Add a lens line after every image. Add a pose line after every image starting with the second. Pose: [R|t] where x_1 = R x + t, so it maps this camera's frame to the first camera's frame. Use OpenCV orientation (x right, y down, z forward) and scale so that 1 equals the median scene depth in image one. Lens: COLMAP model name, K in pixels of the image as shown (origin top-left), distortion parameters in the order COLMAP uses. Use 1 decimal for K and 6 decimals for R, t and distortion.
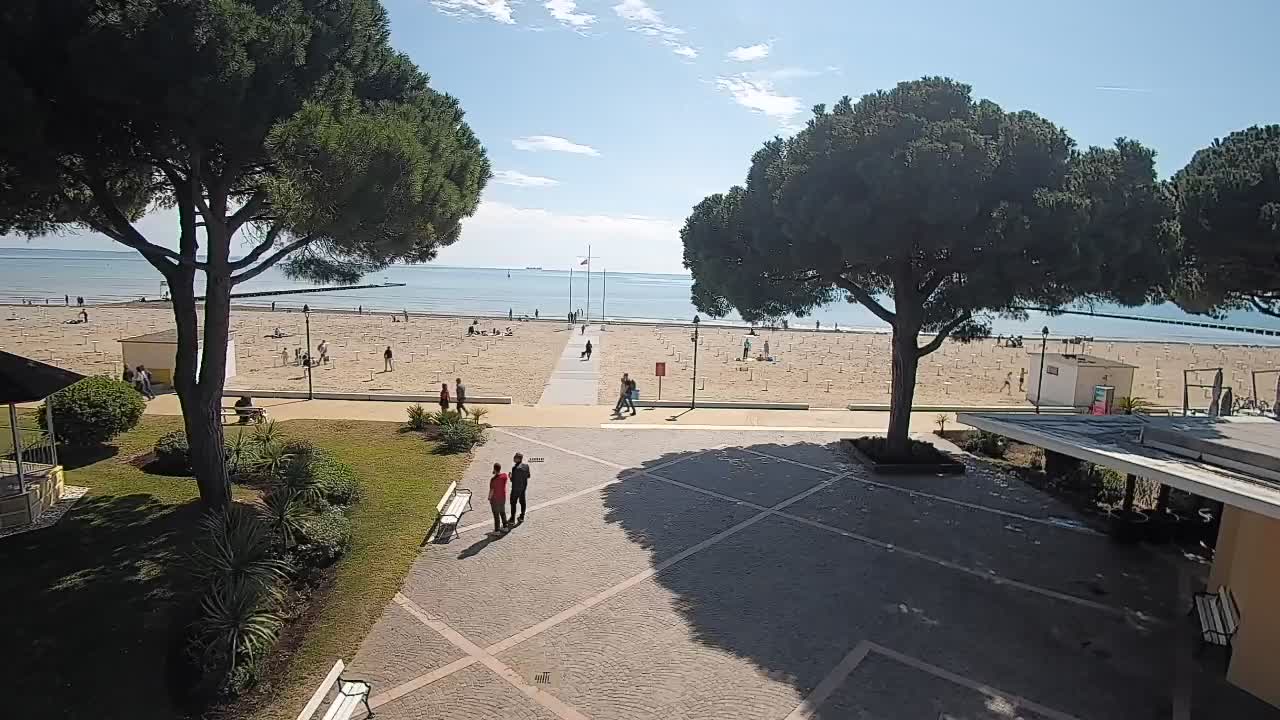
lens RADIAL K [[942.2, 0, 641.0], [0, 942.2, 356.4], [0, 0, 1]] dist [0.001333, -0.000271]
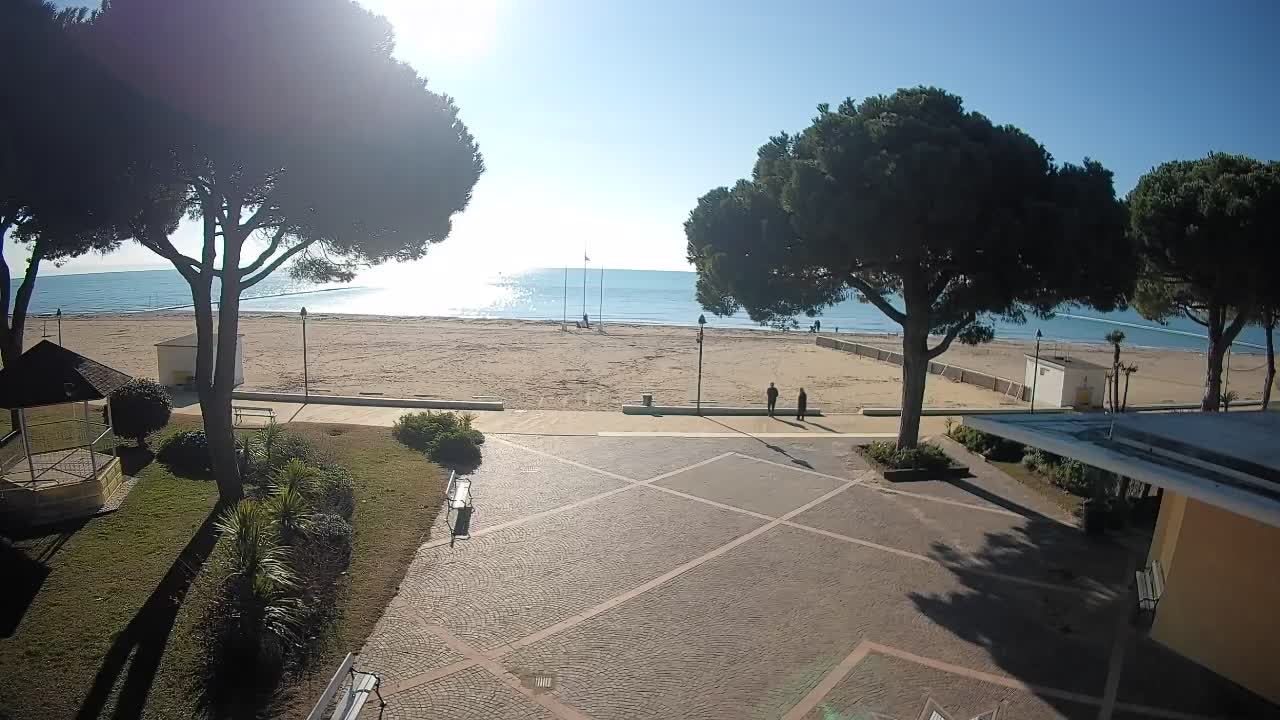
lens RADIAL K [[514.3, 0, 586.6], [0, 514.3, 362.2], [0, 0, 1]] dist [-0.000051, -0.000137]
pose [[0.993621, -0.001241, -0.112767, 0.003054], [0.001646, 0.999993, 0.003493, 0.001358], [0.112762, -0.003656, 0.993615, 0.460052]]
